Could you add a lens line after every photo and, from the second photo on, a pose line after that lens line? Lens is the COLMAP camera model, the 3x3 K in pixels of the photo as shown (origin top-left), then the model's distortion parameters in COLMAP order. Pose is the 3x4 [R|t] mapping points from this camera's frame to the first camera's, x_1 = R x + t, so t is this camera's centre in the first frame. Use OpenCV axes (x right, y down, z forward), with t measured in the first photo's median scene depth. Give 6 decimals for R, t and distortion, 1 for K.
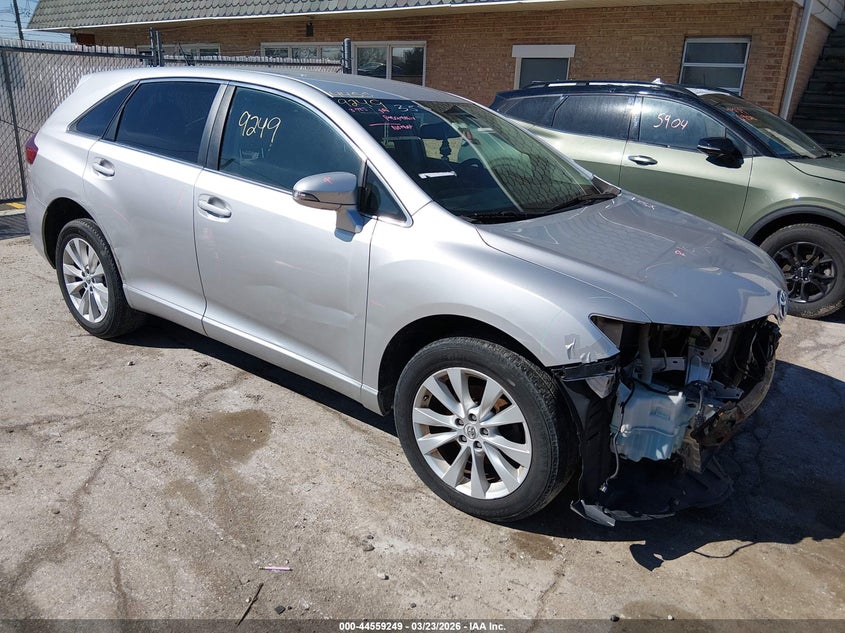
lens RADIAL K [[604.3, 0, 422.5], [0, 604.3, 316.5], [0, 0, 1]] dist [-0.010850, -0.010054]
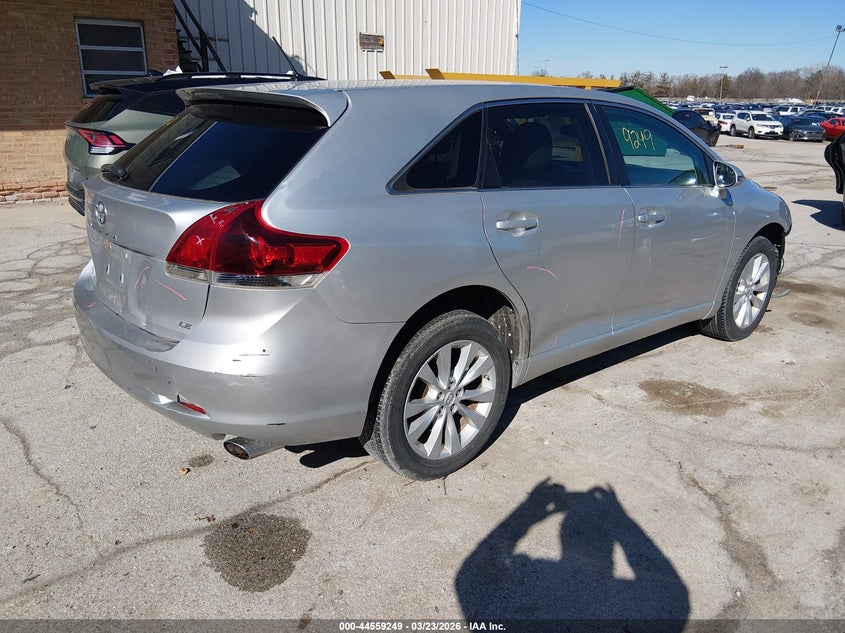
lens RADIAL K [[604.3, 0, 422.5], [0, 604.3, 316.5], [0, 0, 1]] dist [-0.010850, -0.010054]
pose [[0.287283, -0.366096, 0.885123, -0.886725], [0.328142, 0.905774, 0.268134, -0.263713], [-0.899884, 0.213415, 0.380345, 0.589814]]
